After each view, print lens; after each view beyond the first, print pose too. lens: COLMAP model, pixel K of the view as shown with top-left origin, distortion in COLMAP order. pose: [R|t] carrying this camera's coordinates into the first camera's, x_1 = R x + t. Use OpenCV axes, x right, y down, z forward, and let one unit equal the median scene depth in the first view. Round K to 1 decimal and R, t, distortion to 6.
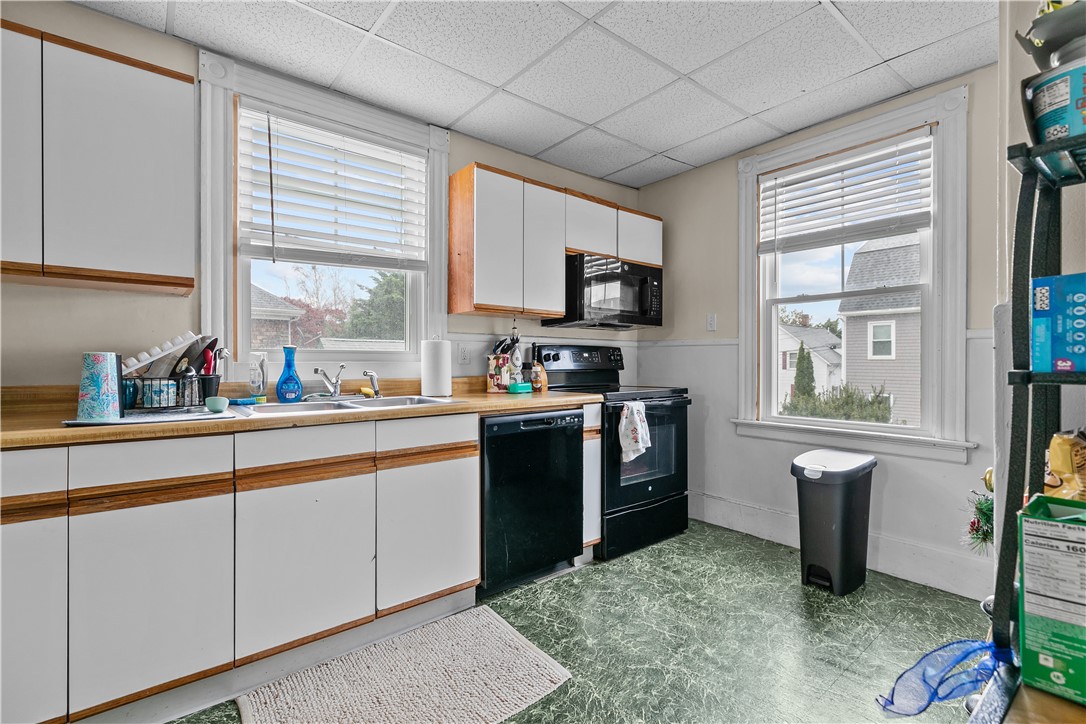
lens RADIAL K [[493.0, 0, 547.8], [0, 493.0, 364.2], [0, 0, 1]] dist [0.002167, -0.001213]
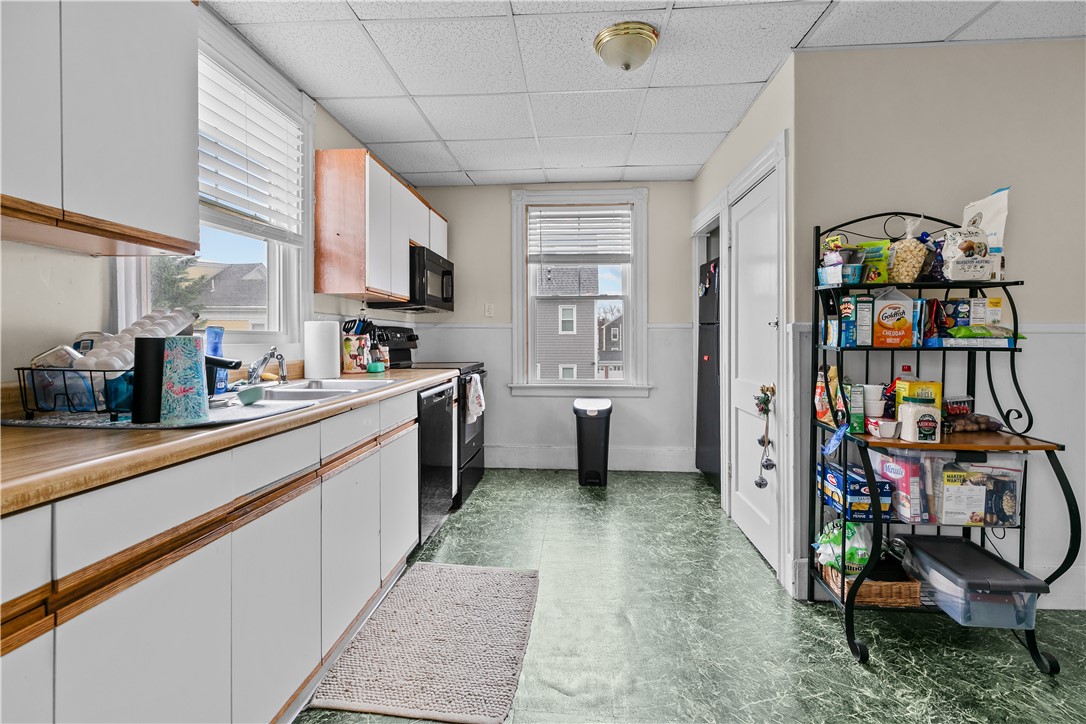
lens RADIAL K [[493.0, 0, 539.8], [0, 493.0, 340.3], [0, 0, 1]] dist [0.002167, -0.001213]
pose [[0.698253, -0.003029, 0.715845, -0.596400], [0.004164, 0.999991, 0.000171, -0.008228], [-0.715839, 0.002861, 0.698260, 0.018724]]
